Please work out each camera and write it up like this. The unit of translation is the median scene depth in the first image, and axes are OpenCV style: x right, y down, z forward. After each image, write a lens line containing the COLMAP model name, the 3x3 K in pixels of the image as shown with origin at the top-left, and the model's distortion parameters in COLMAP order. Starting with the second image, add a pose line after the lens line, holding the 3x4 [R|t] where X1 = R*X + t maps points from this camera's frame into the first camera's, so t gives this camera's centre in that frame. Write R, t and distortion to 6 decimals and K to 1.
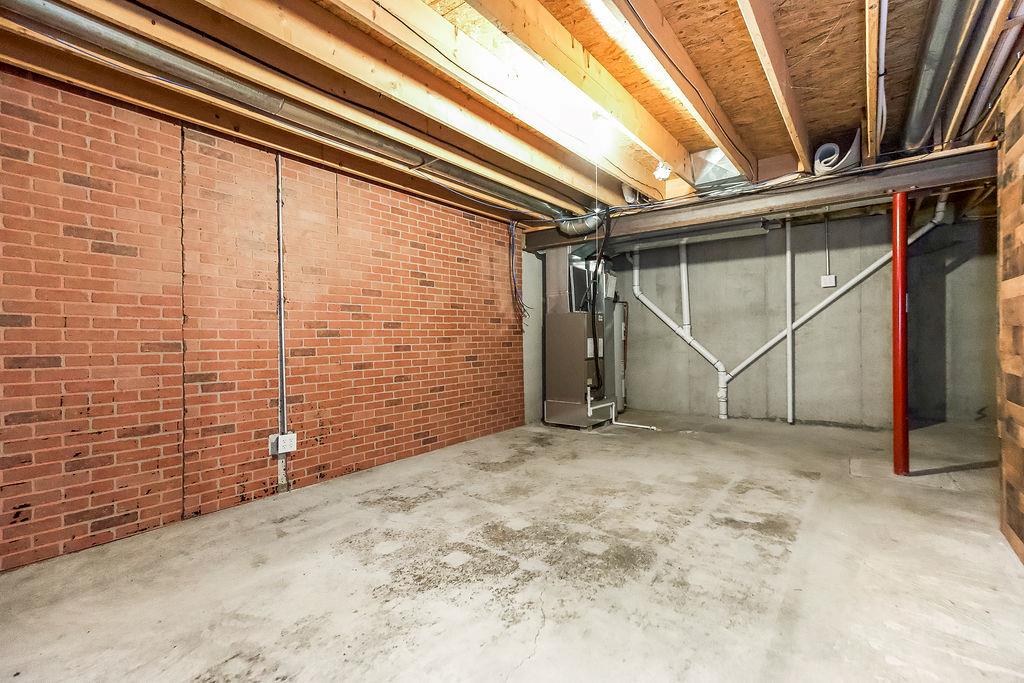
lens RADIAL K [[461.0, 0, 512.0], [0, 461.0, 341.5], [0, 0, 1]] dist [0.020988, 0.000068]
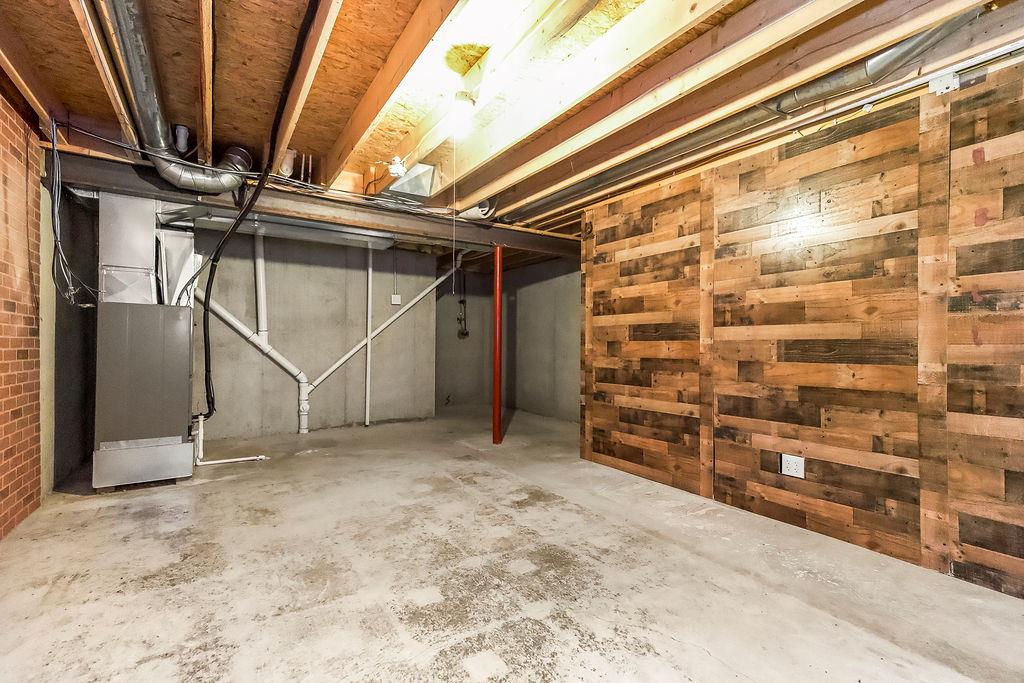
lens RADIAL K [[467.4, 0, 512.8], [0, 467.4, 348.5], [0, 0, 1]] dist [0.026659, 0.000046]
pose [[0.337759, 0.007832, 0.941200, -0.553443], [0.000567, 0.999964, -0.008525, 0.007365], [-0.941233, 0.003413, 0.337742, 0.526897]]
